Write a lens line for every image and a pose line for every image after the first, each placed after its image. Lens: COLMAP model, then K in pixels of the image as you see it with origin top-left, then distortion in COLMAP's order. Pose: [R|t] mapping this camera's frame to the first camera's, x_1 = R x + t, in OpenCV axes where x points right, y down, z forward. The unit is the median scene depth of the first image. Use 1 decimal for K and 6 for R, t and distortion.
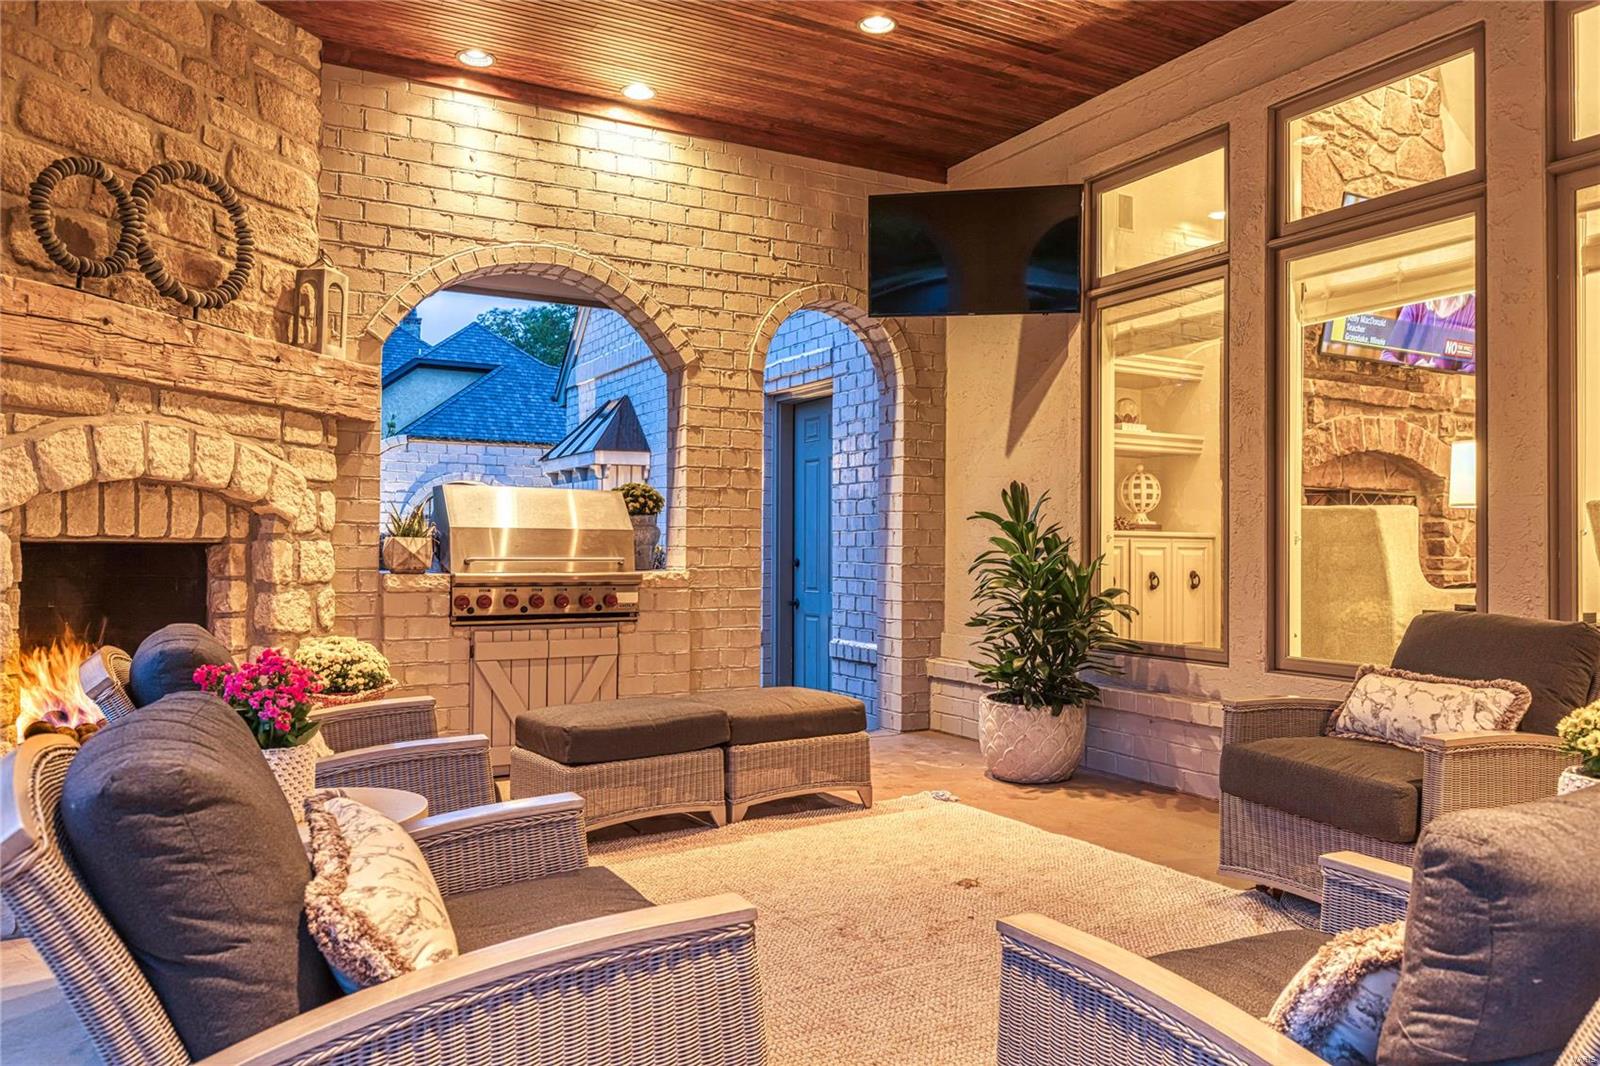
lens RADIAL K [[1109.1, 0, 800.9], [0, 1109.1, 533.6], [0, 0, 1]] dist [-0.010567, -0.000377]
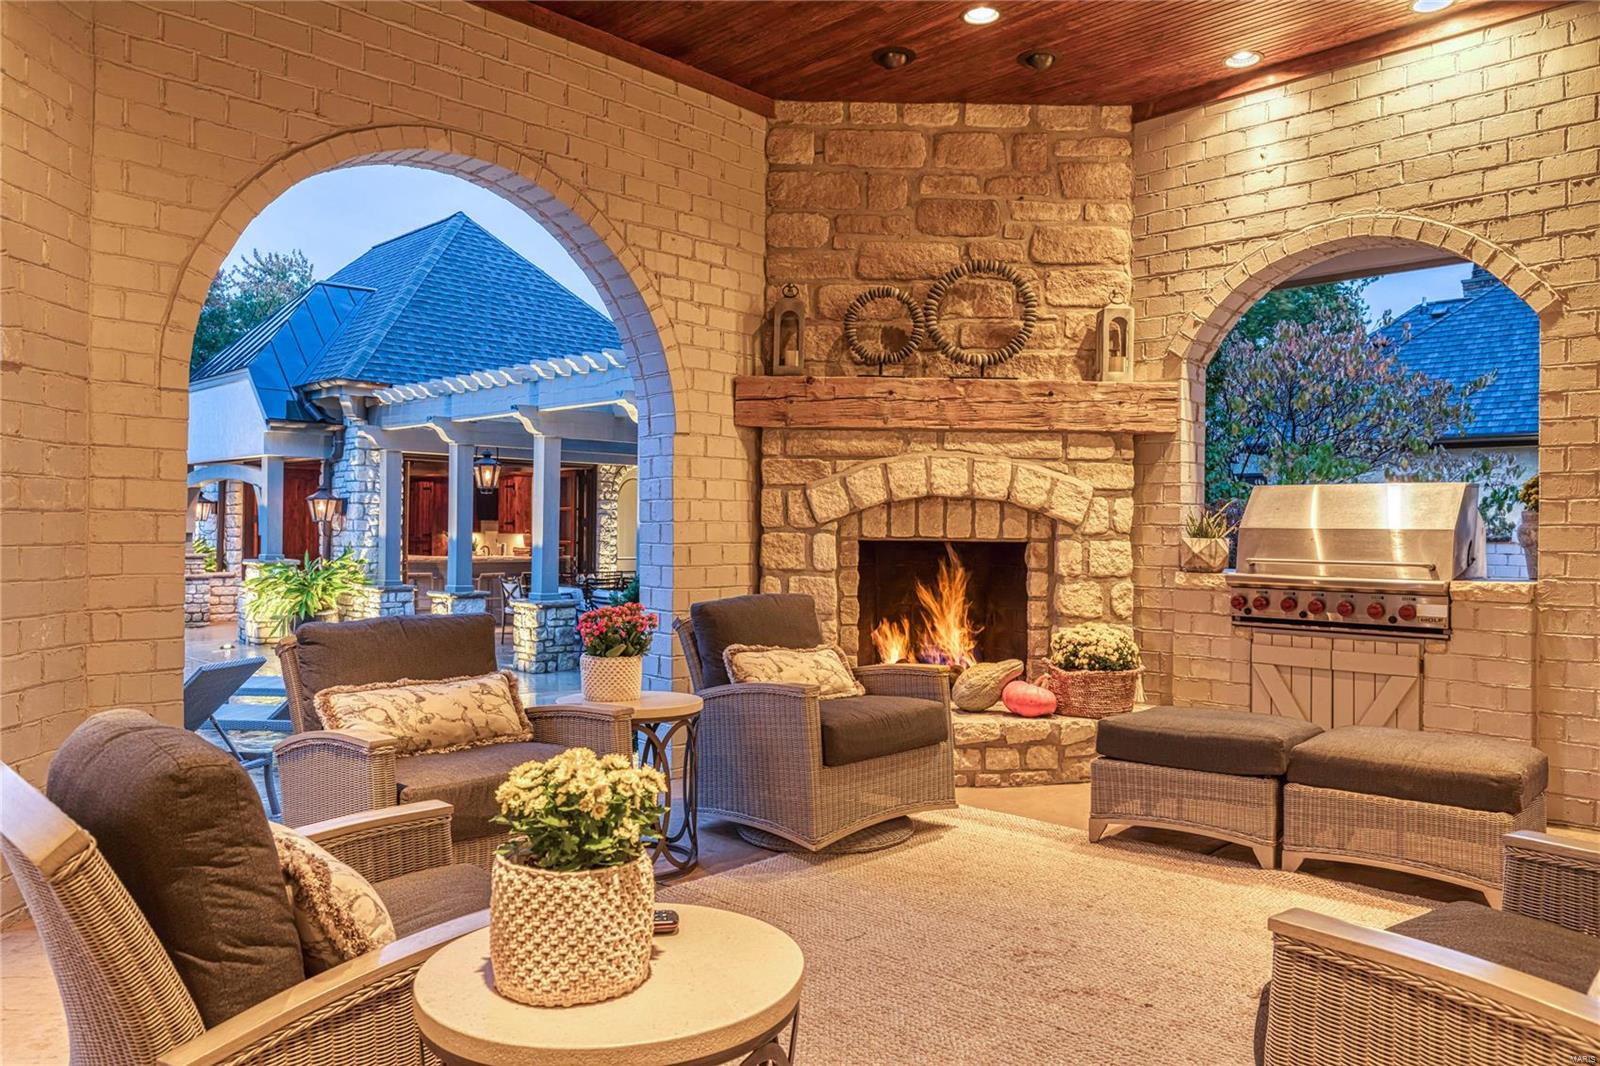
lens RADIAL K [[1109.1, 0, 802.1], [0, 1109.1, 532.6], [0, 0, 1]] dist [-0.010567, -0.000377]
pose [[0.273138, -0.003400, -0.961969, 0.605938], [0.002018, 0.999994, -0.002961, 0.000533], [0.961973, -0.001132, 0.273144, 0.372353]]
